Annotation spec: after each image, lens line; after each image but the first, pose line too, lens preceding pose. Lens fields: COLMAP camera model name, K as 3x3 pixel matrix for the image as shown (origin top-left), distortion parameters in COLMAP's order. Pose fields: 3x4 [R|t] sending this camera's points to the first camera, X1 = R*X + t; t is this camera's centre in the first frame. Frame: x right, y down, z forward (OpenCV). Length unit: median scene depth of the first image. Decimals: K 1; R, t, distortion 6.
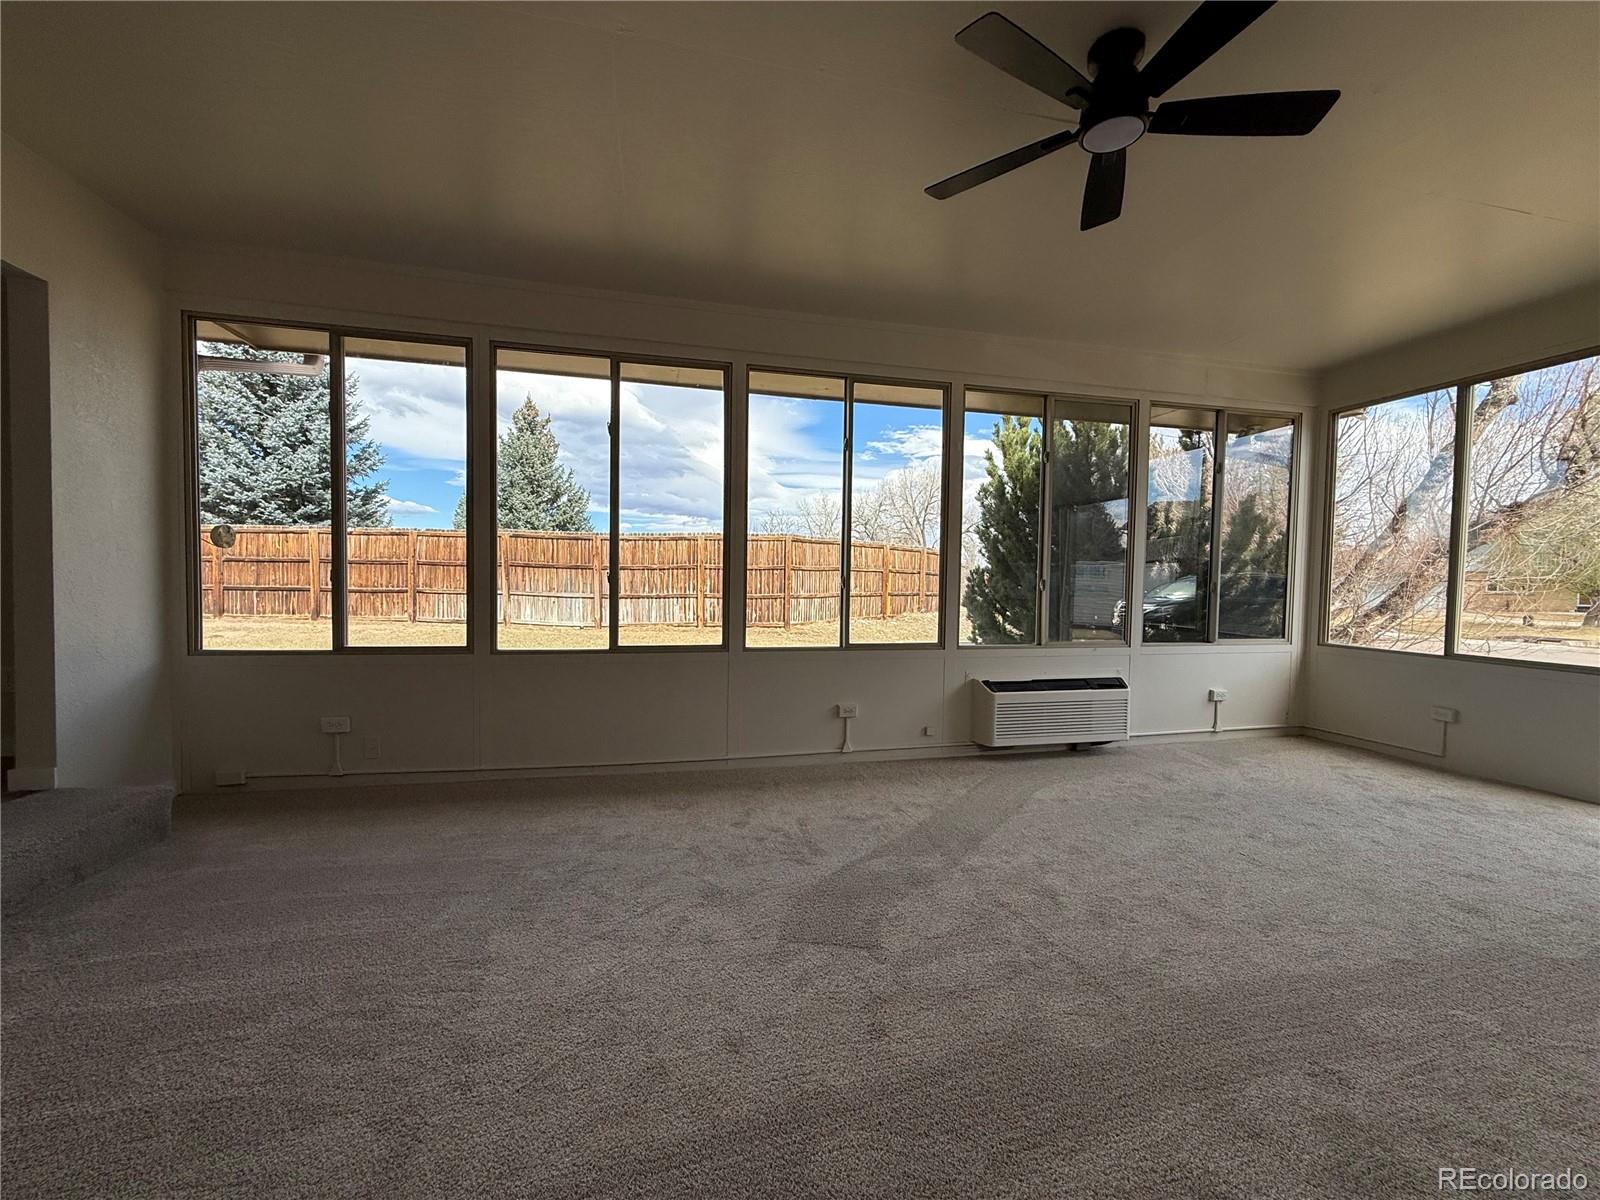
lens RADIAL K [[634.2, 0, 800.0], [0, 634.2, 600.0], [0, 0, 1]] dist [-0.000948, 0.000350]
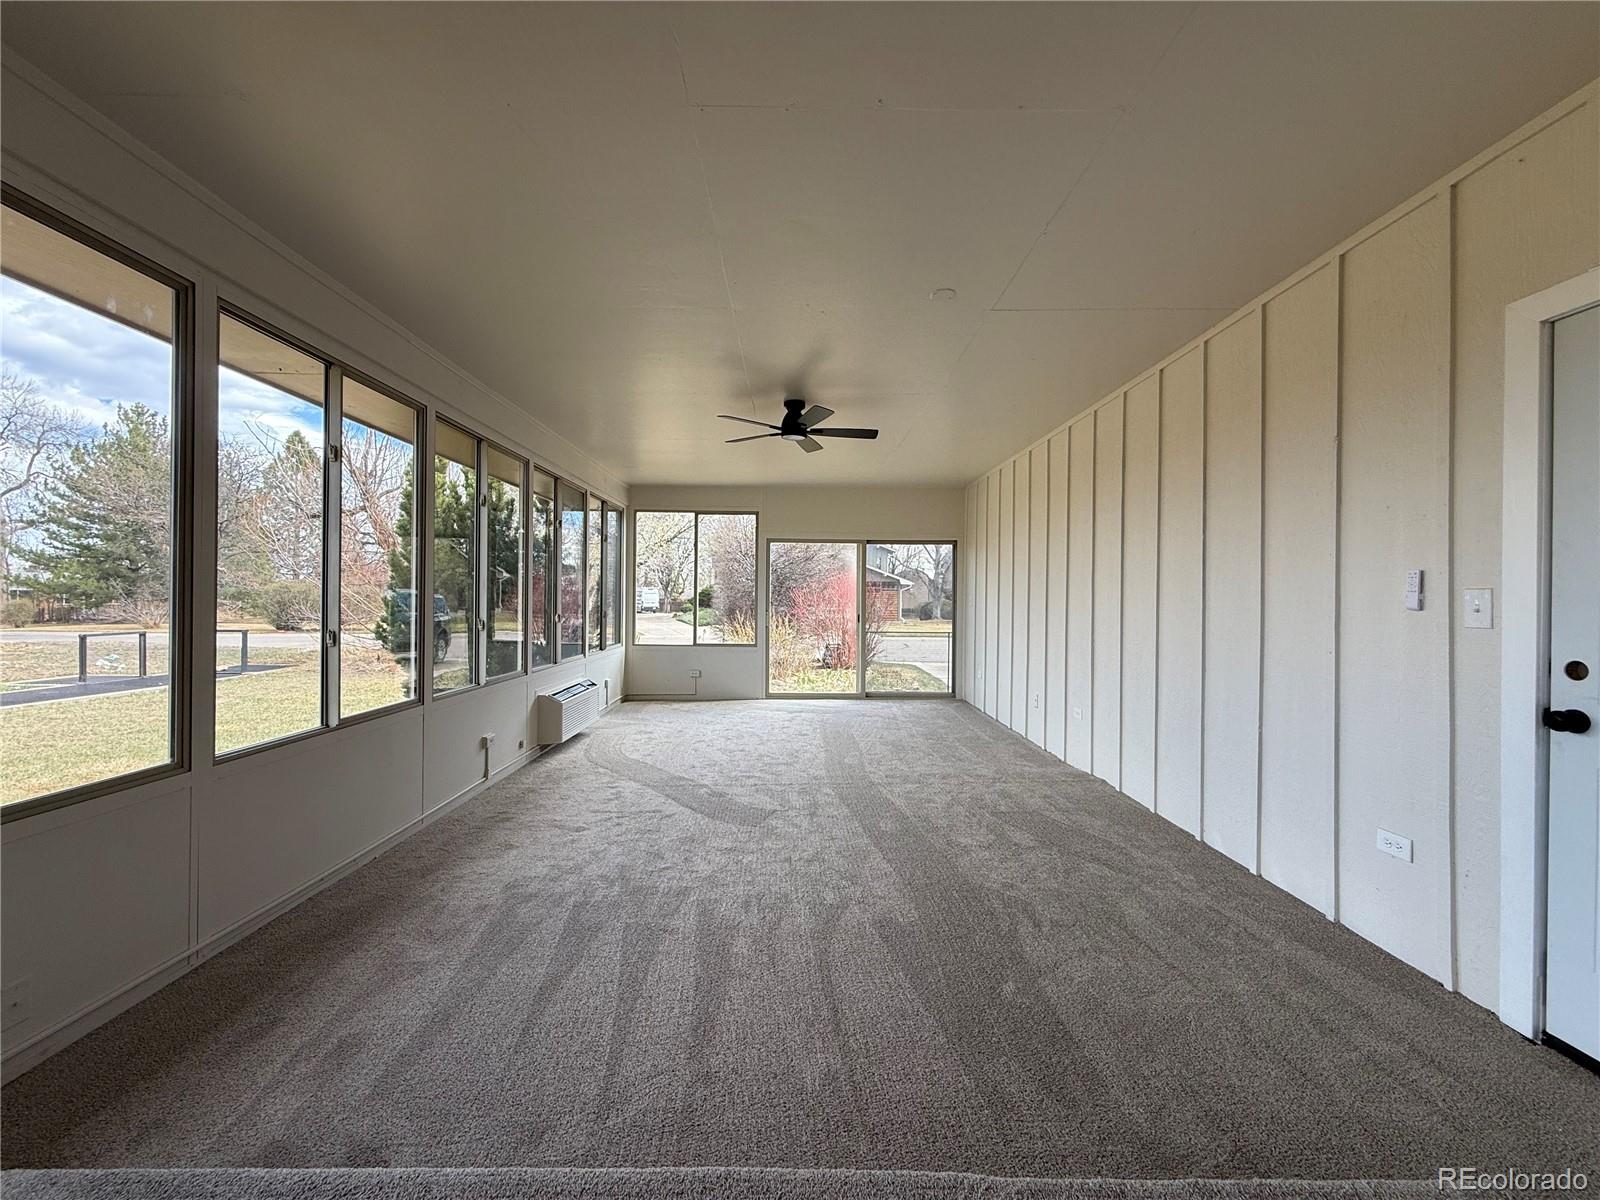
lens RADIAL K [[634.2, 0, 800.0], [0, 634.2, 600.0], [0, 0, 1]] dist [-0.000948, 0.000350]
pose [[0.207752, -0.016373, 0.978045, -1.264863], [0.026835, 0.999579, 0.011034, -0.095639], [-0.977813, 0.023953, 0.208104, 0.338254]]
